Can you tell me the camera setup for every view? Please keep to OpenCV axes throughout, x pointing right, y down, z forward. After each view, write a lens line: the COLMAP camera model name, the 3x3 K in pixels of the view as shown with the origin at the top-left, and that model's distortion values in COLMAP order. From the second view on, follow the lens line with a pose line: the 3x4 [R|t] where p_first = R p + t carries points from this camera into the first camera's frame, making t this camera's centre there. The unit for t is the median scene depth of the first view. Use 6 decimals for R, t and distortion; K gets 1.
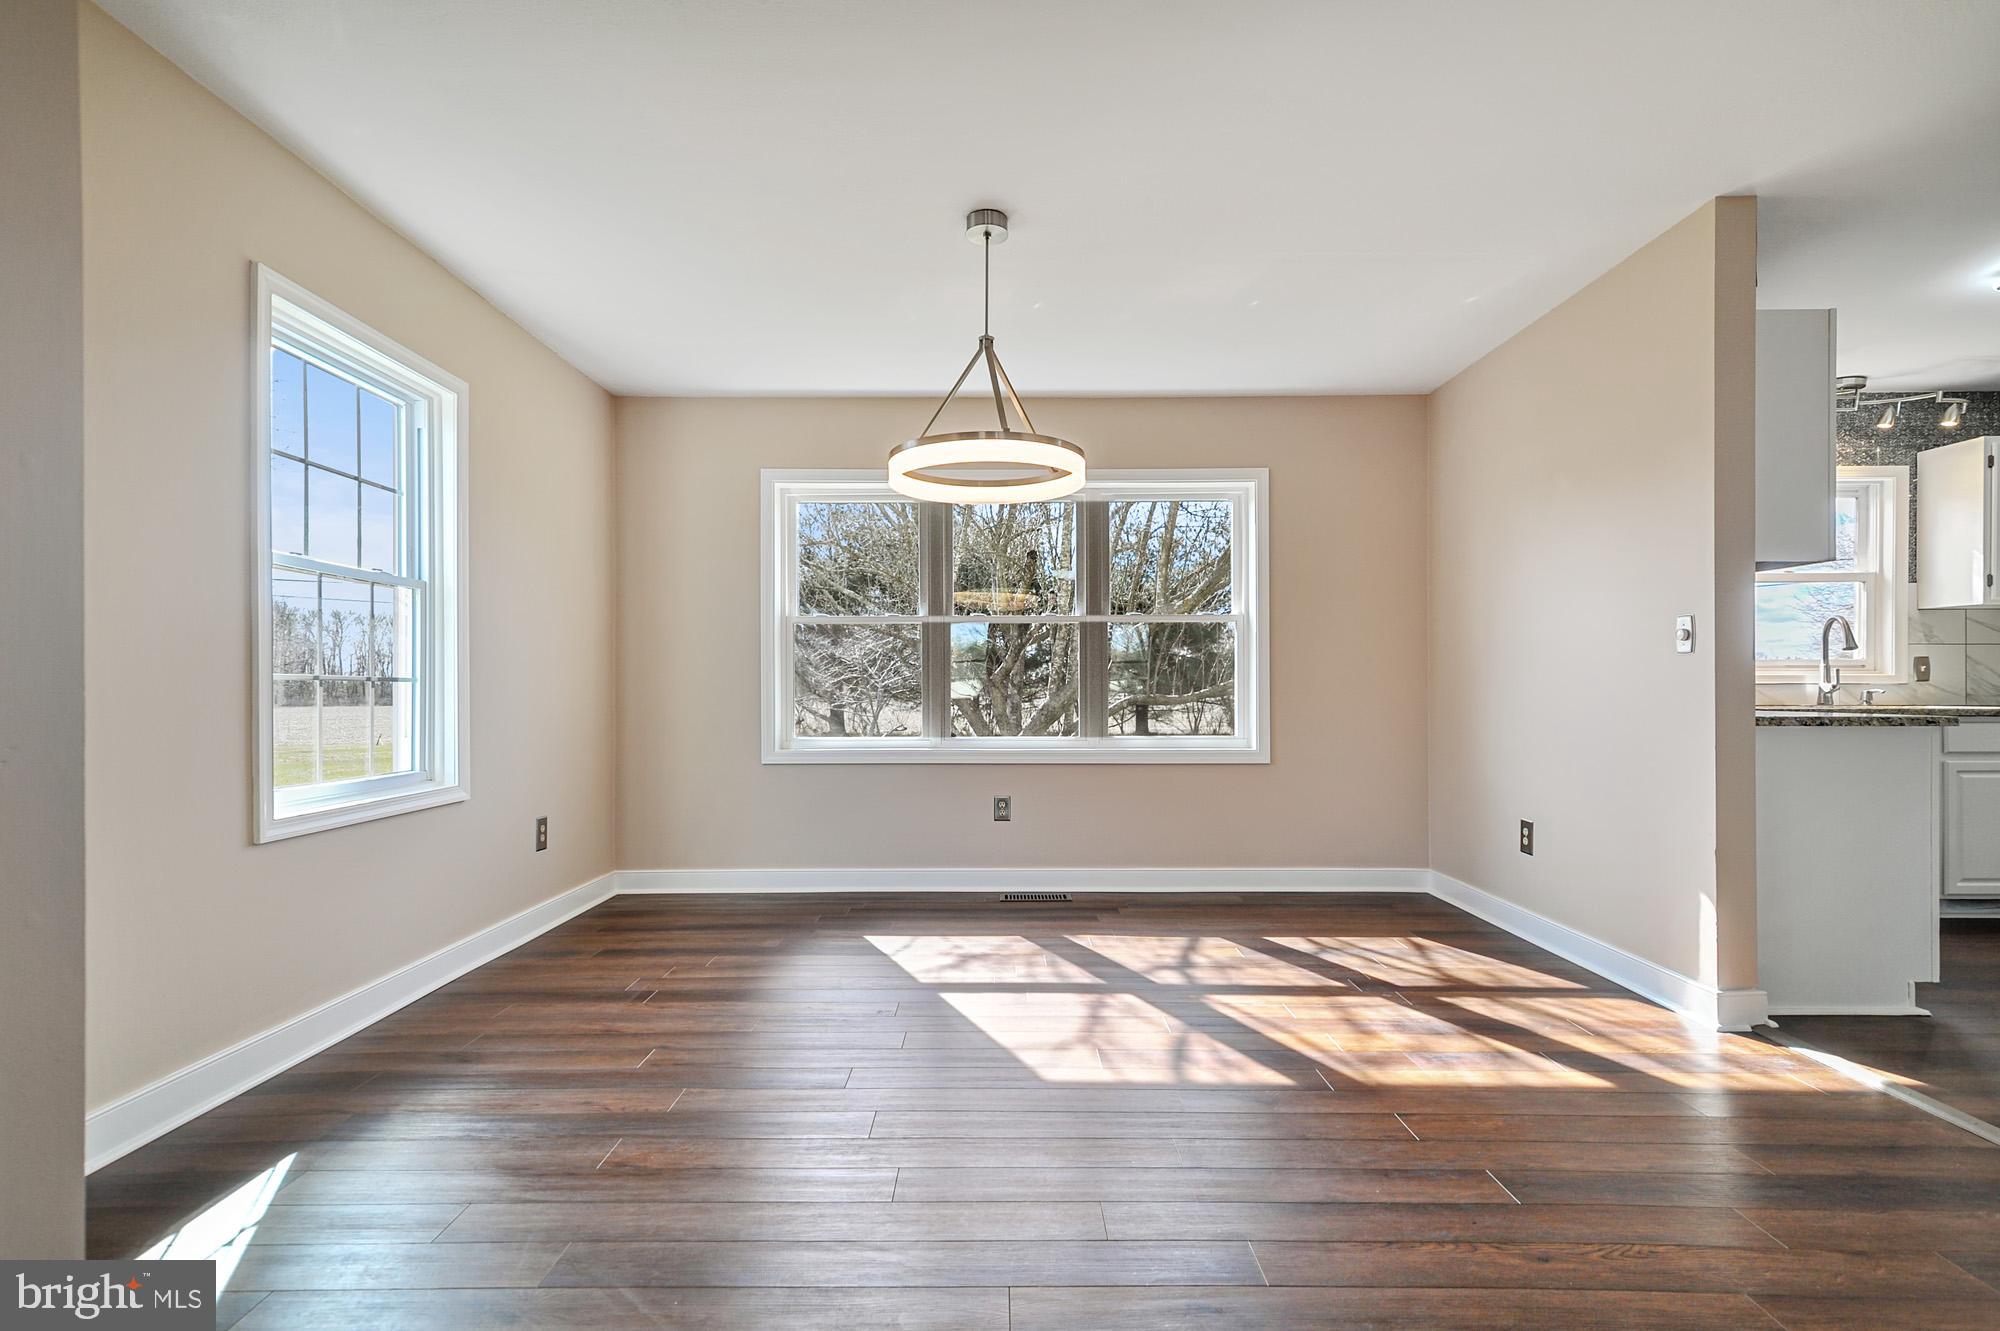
lens RADIAL K [[928.4, 0, 1001.5], [0, 928.4, 690.9], [0, 0, 1]] dist [0.012243, 0.000173]
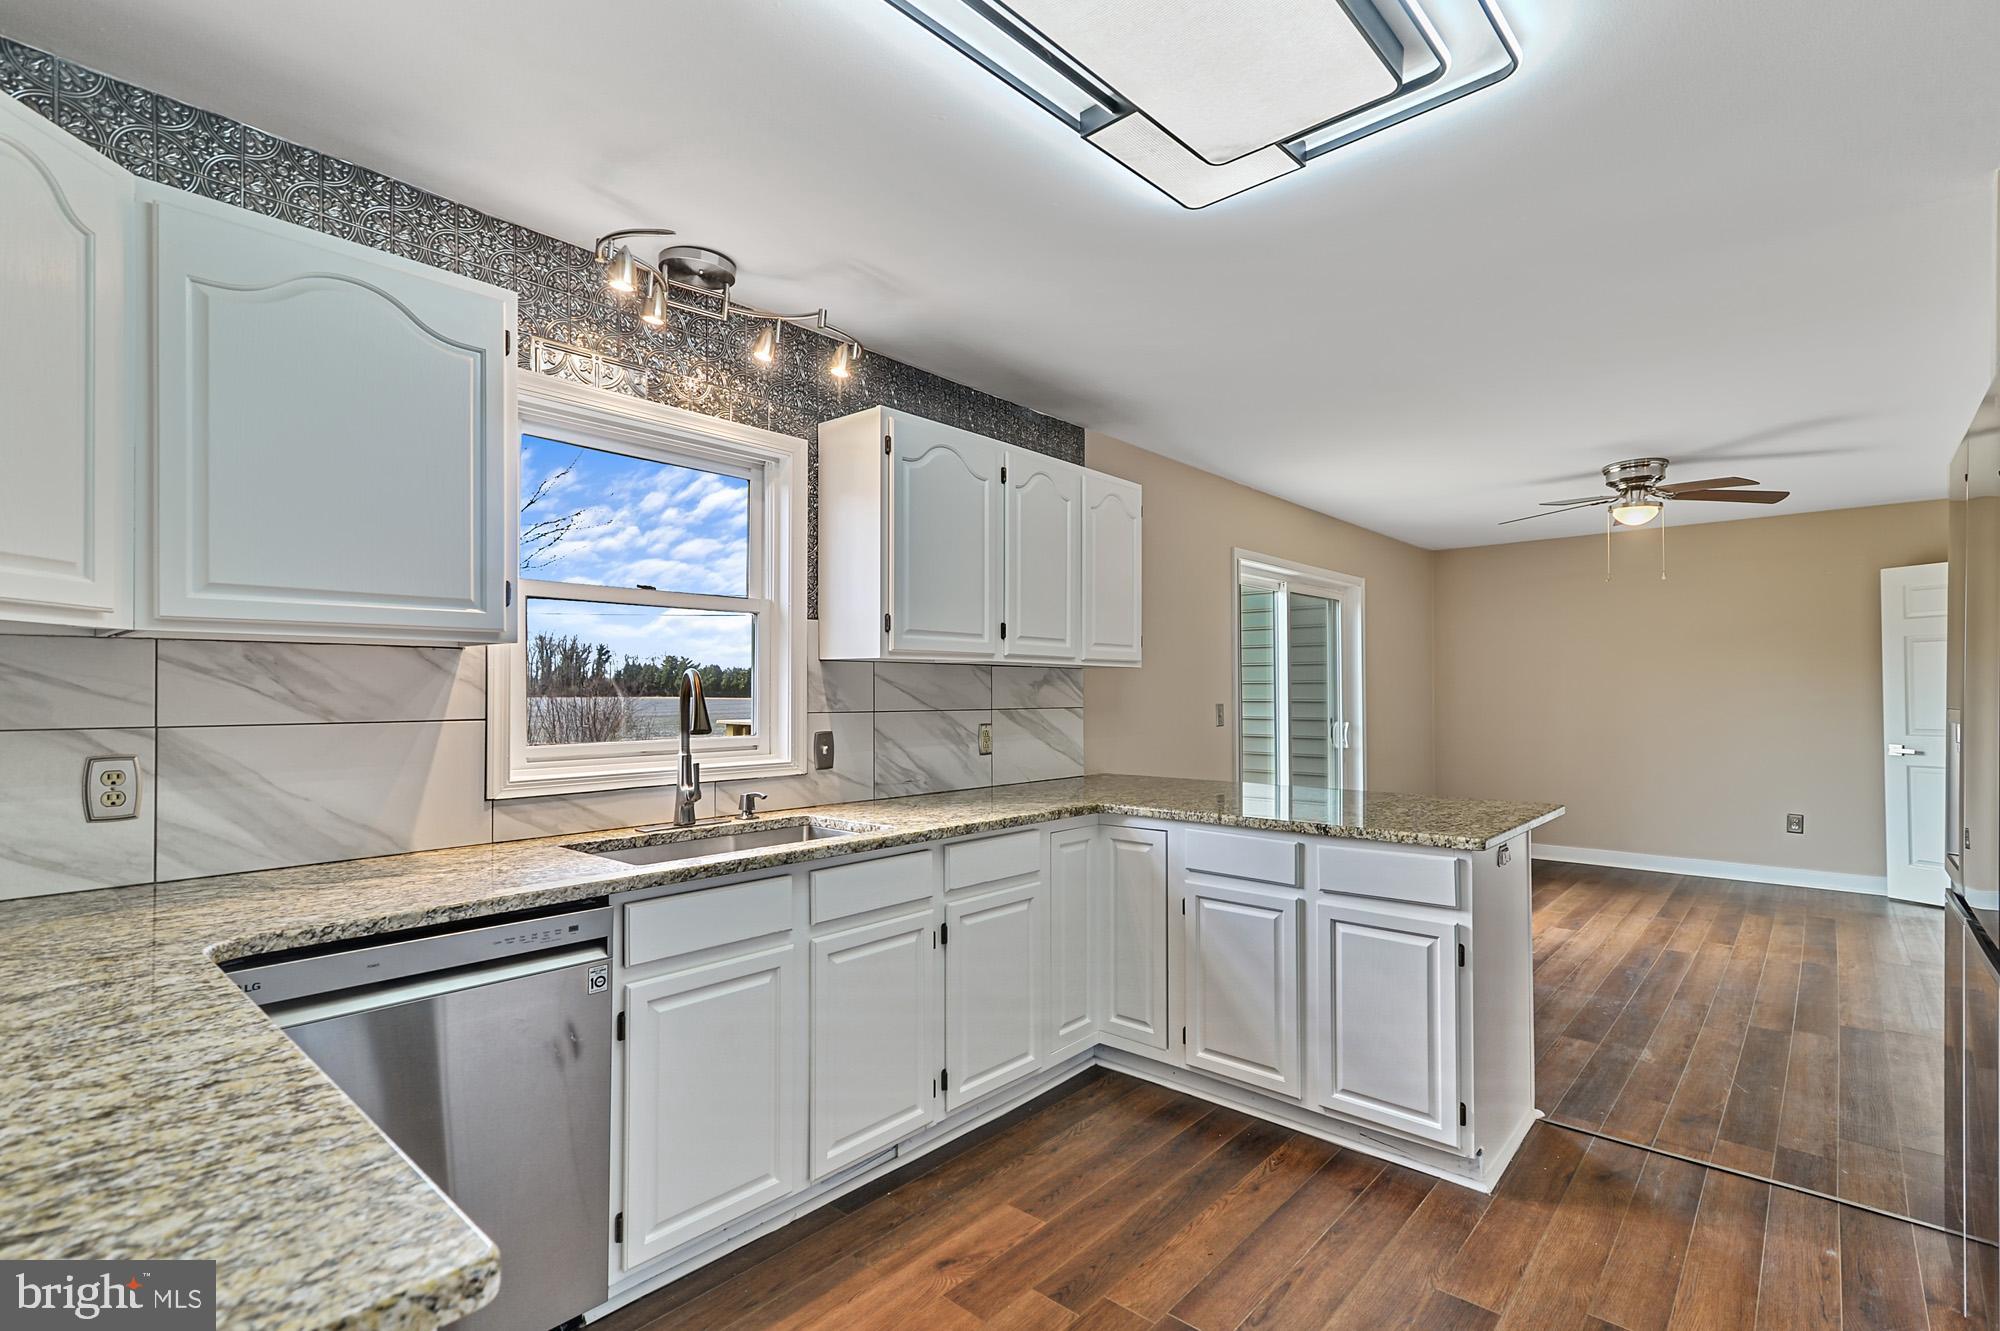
lens RADIAL K [[928.4, 0, 1001.5], [0, 928.4, 690.9], [0, 0, 1]] dist [0.012243, 0.000173]
pose [[0.663520, 0.003126, 0.748152, 0.581045], [0.001840, 0.999981, -0.005810, -0.062385], [-0.748157, 0.005232, 0.663502, 0.477912]]
